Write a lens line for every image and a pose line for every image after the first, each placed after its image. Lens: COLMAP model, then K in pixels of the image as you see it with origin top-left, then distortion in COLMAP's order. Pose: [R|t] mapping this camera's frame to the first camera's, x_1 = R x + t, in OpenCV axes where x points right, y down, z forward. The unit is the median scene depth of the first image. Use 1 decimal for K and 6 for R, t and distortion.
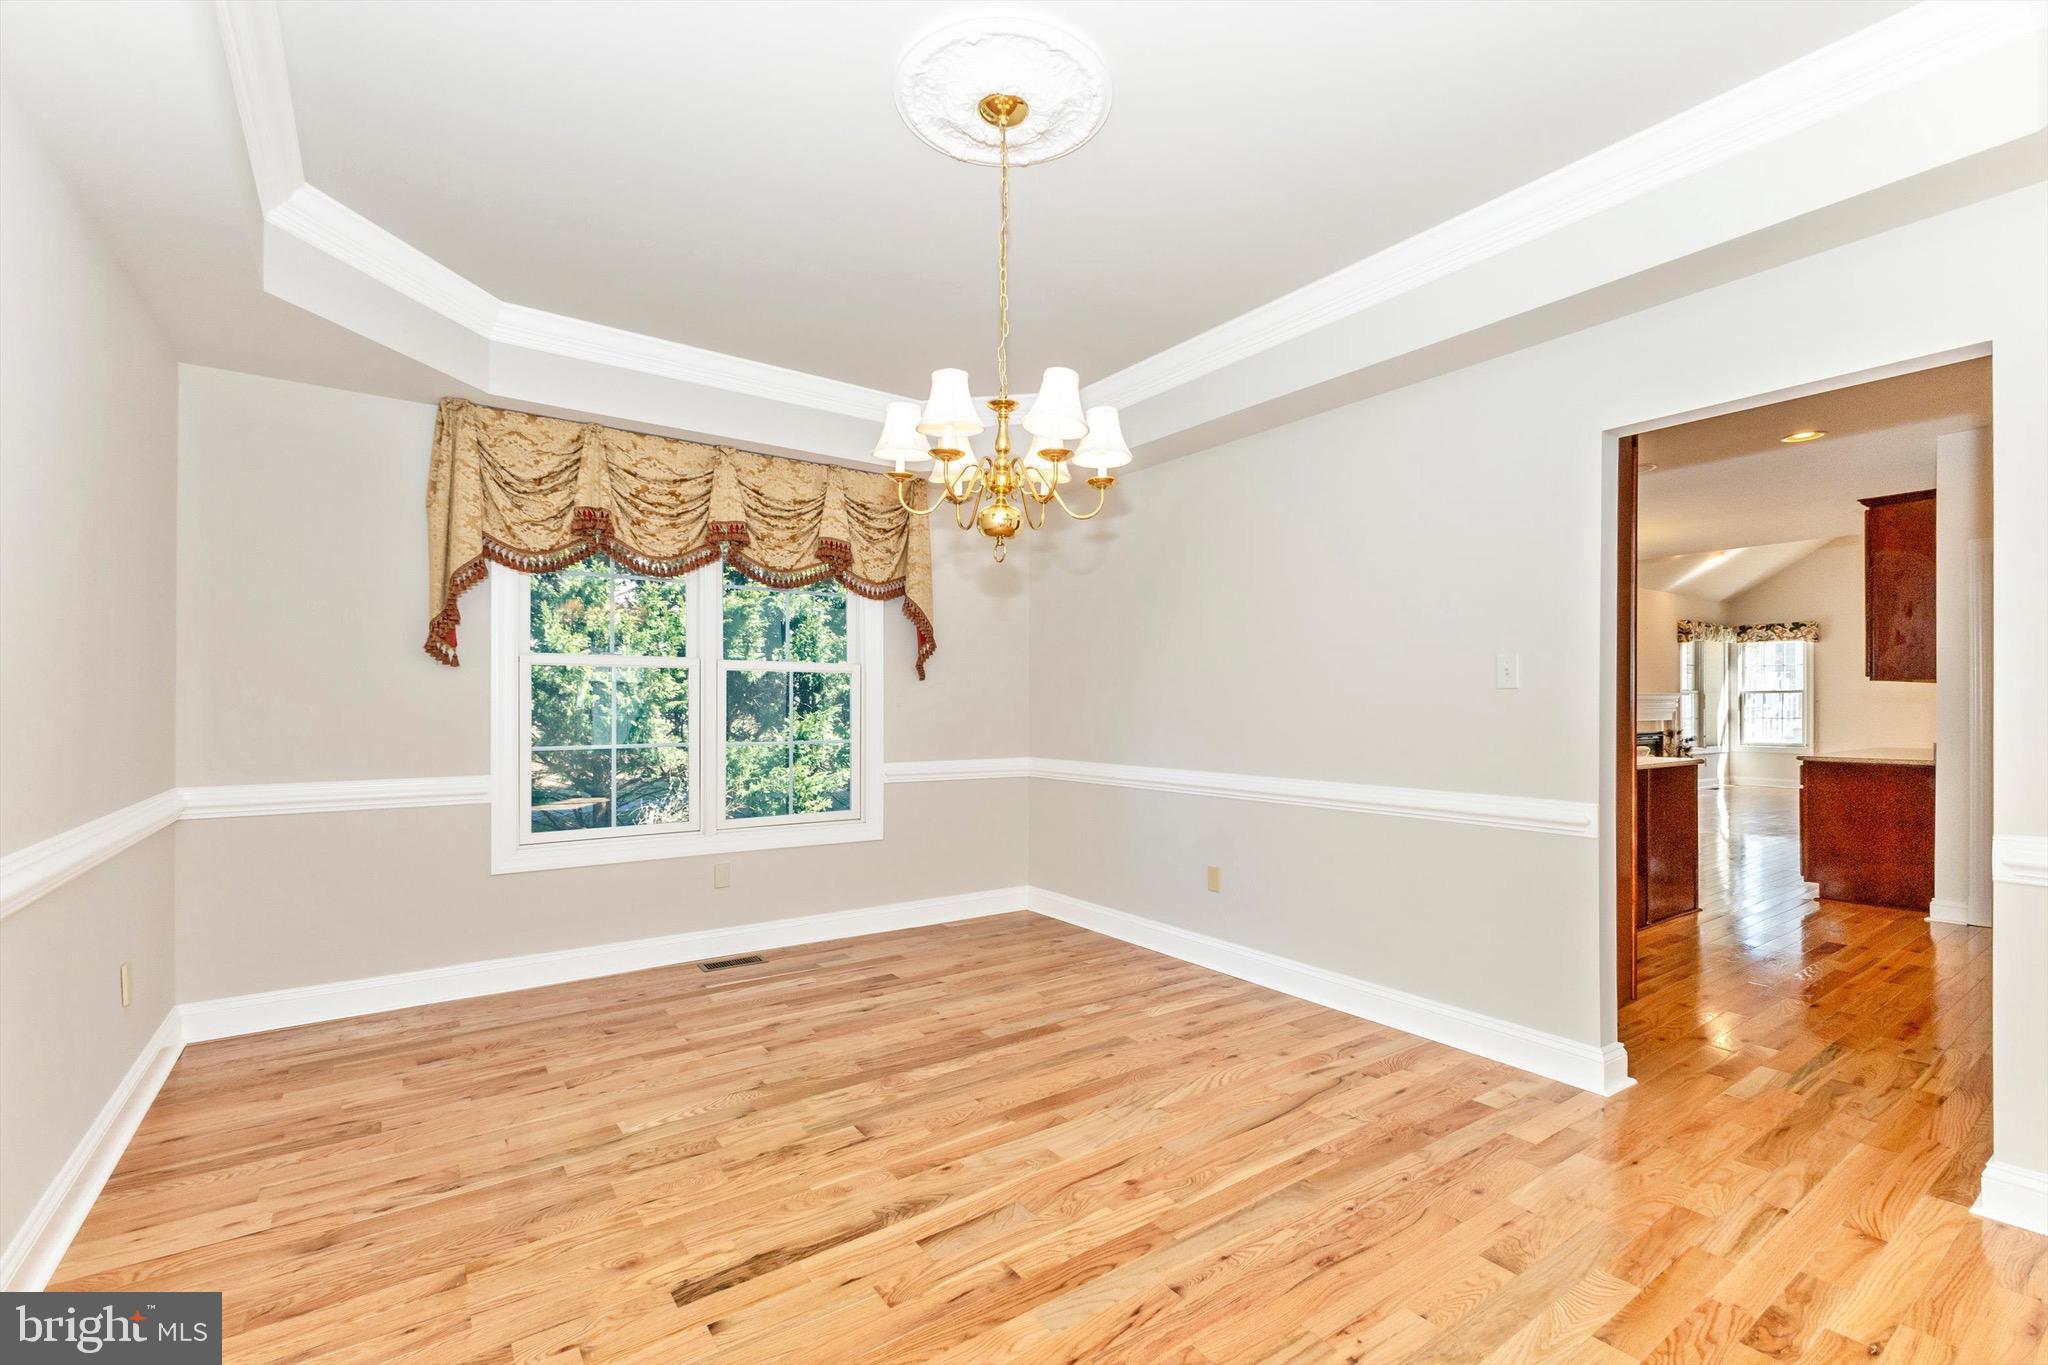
lens RADIAL K [[904.4, 0, 1026.1], [0, 904.4, 707.3], [0, 0, 1]] dist [0.025569, 0.000093]
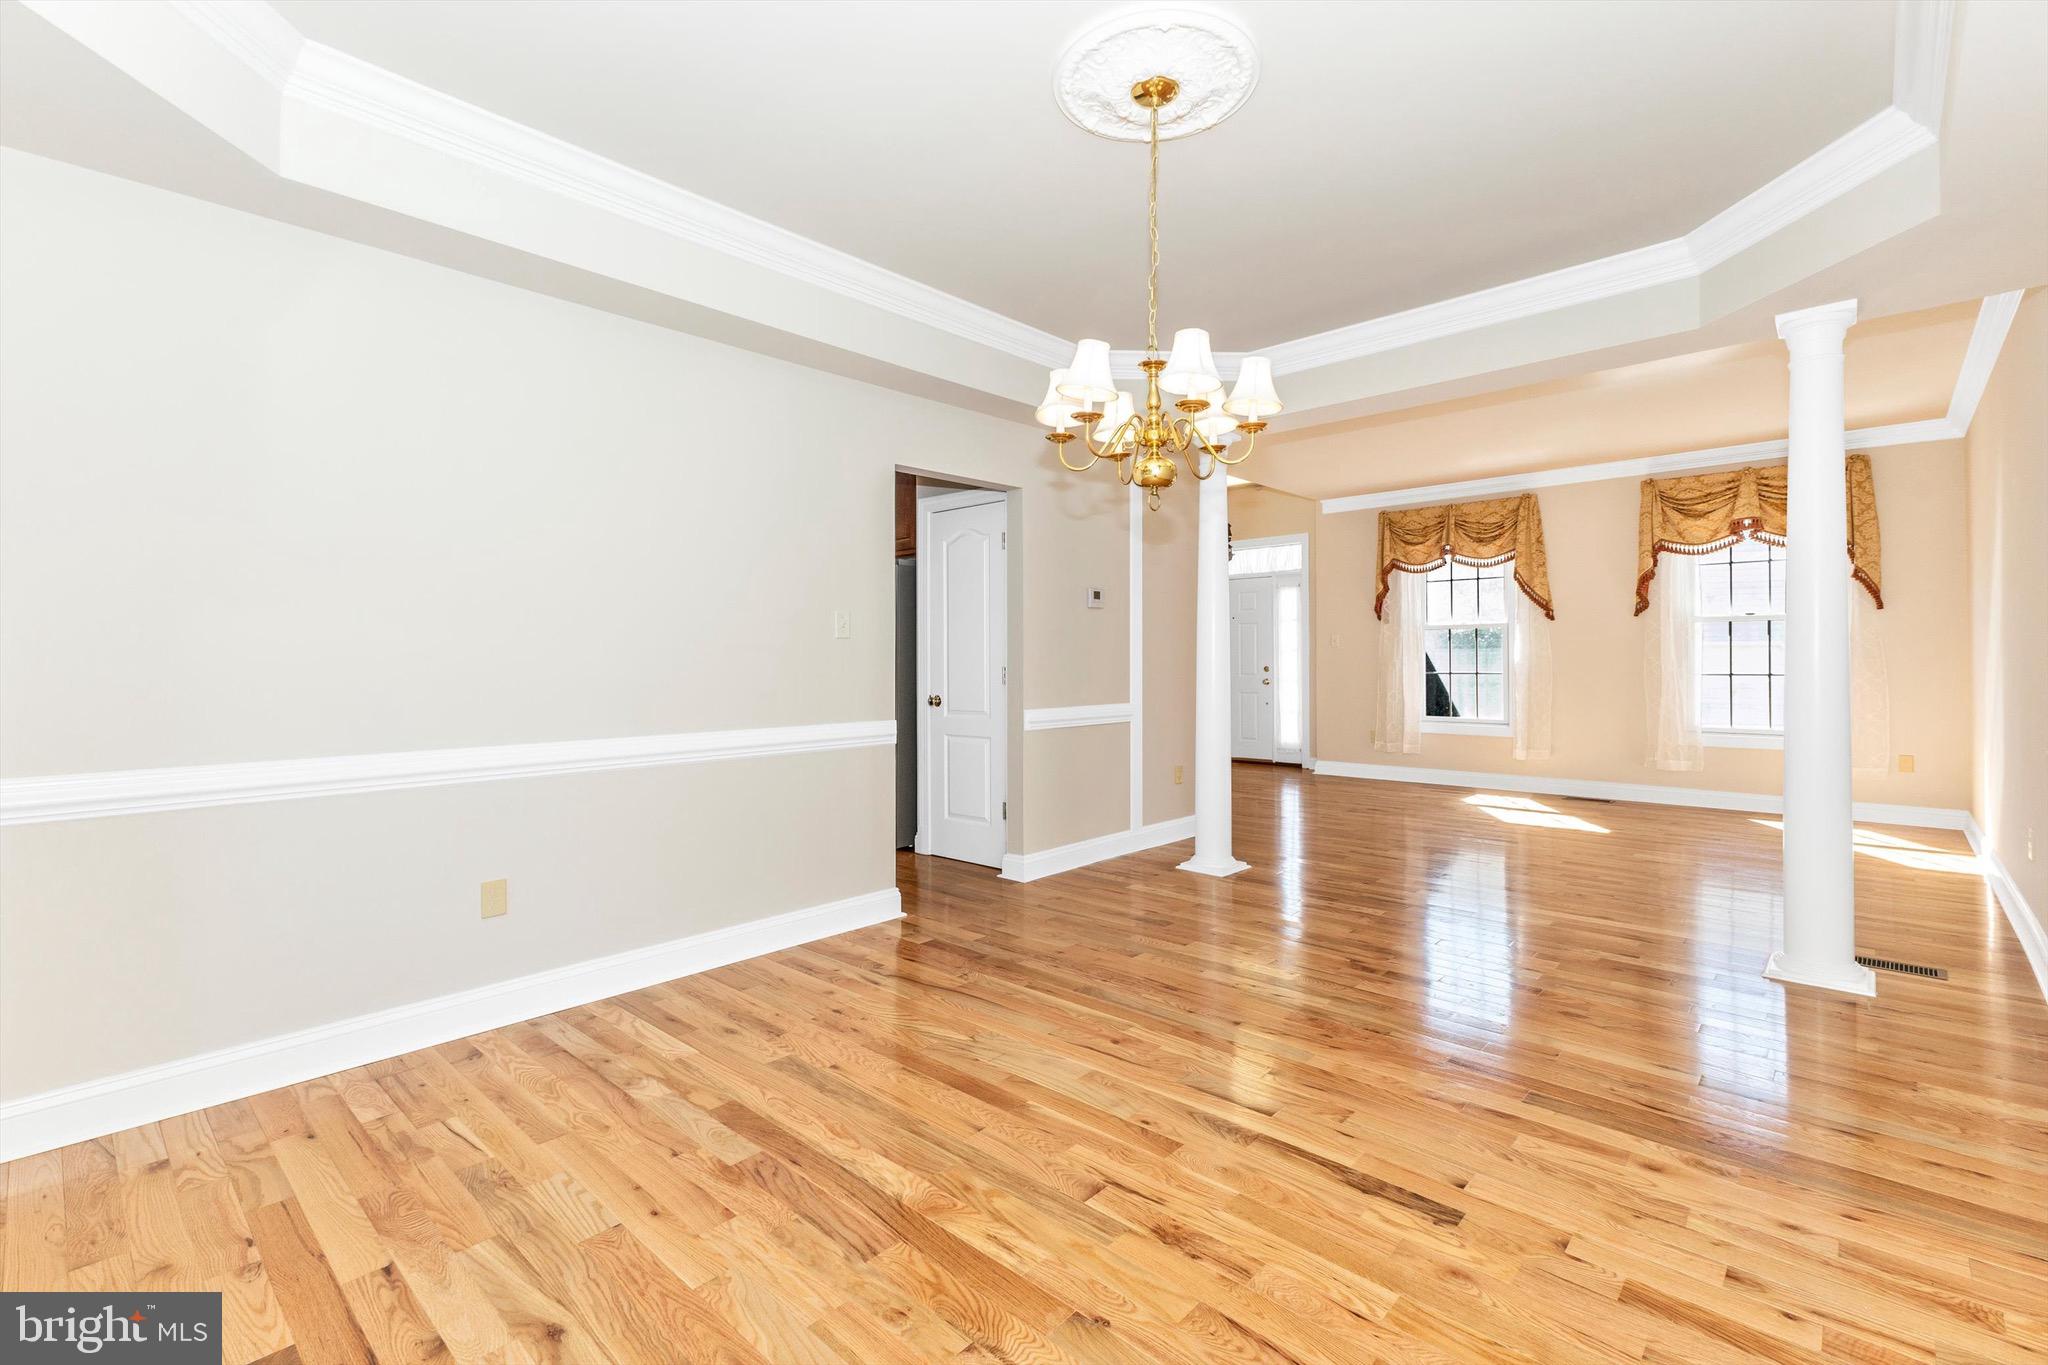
lens RADIAL K [[893.4, 0, 1025.1], [0, 893.4, 664.4], [0, 0, 1]] dist [0.011554, 0.000688]
pose [[-0.200972, 0.000408, 0.979597, -0.835459], [0.009247, 0.999956, 0.001480, 0.015056], [-0.979553, 0.009356, -0.200967, 1.102499]]
